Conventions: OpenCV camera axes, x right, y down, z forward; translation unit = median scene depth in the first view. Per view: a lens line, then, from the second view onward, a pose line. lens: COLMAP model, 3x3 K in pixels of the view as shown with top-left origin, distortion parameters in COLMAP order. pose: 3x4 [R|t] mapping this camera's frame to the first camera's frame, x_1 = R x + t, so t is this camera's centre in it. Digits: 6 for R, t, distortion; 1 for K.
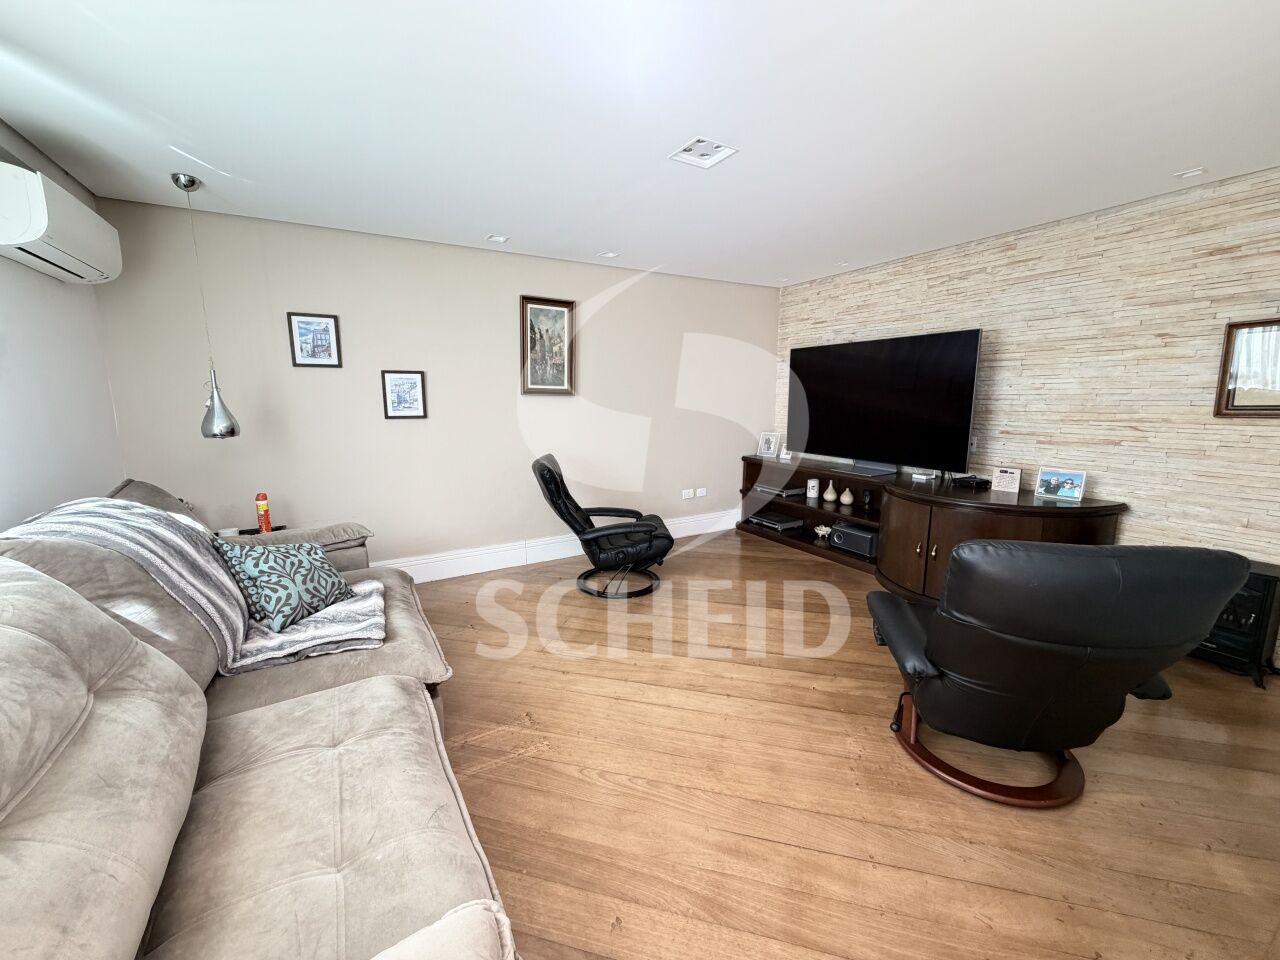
lens RADIAL K [[512.4, 0, 635.7], [0, 512.4, 478.8], [0, 0, 1]] dist [0.000825, 0.000384]
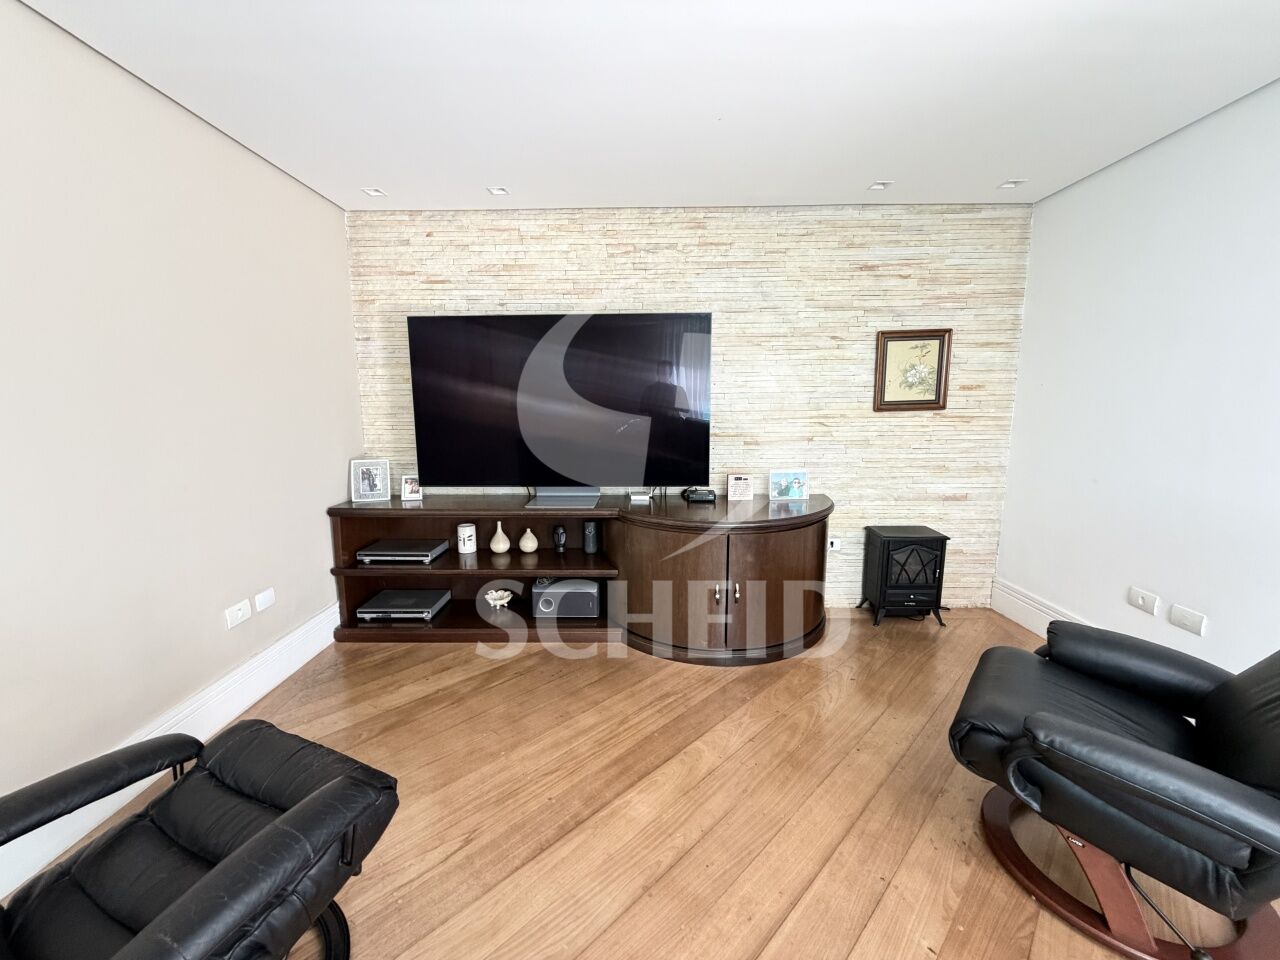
lens RADIAL K [[512.4, 0, 635.7], [0, 512.4, 478.8], [0, 0, 1]] dist [0.000825, 0.000384]
pose [[0.506785, -0.123866, 0.853128, -0.133955], [0.145017, 0.987770, 0.057270, -0.093781], [-0.849788, 0.094694, 0.518549, 0.715112]]
